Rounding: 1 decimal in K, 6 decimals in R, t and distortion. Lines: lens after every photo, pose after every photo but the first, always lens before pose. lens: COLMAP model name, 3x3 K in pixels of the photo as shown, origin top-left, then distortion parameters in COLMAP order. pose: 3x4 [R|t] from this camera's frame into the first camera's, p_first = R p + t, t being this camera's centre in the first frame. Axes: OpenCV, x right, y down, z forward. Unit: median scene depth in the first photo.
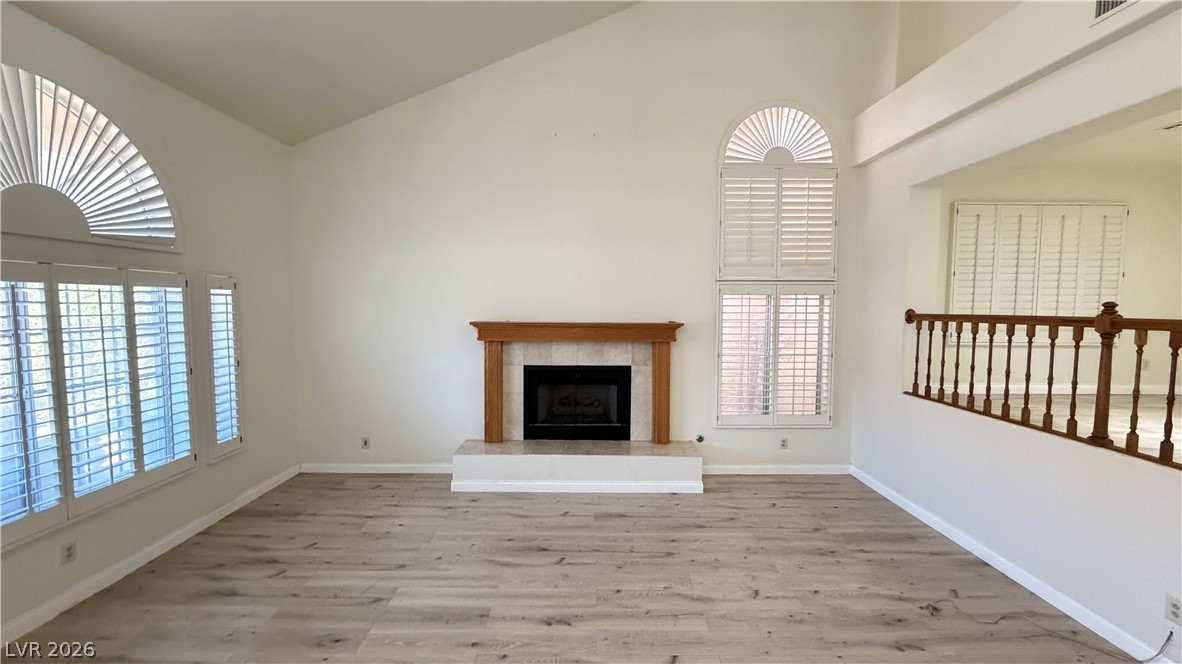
lens RADIAL K [[471.6, 0, 588.6], [0, 471.6, 333.3], [0, 0, 1]] dist [0.001668, -0.000045]
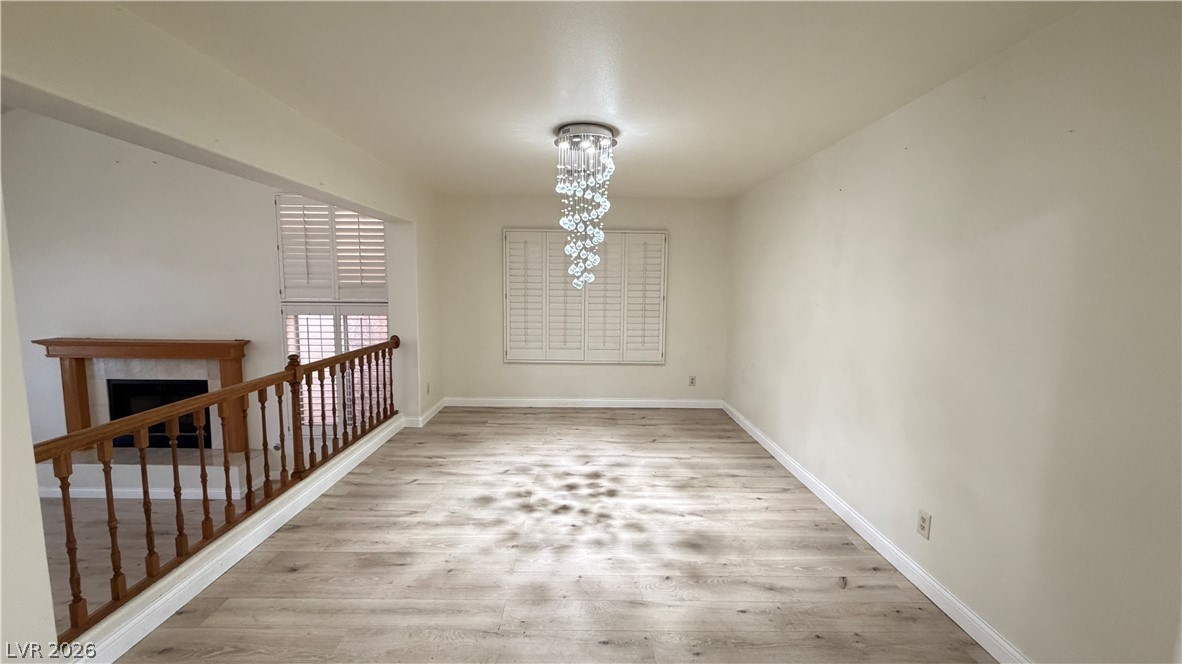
lens RADIAL K [[473.1, 0, 591.0], [0, 473.1, 332.0], [0, 0, 1]] dist [-0.002085, -0.000202]
pose [[0.999934, 0.006188, 0.009663, 1.100299], [-0.006593, 0.999080, 0.042383, -0.105992], [-0.009392, -0.042444, 0.999055, -0.087164]]
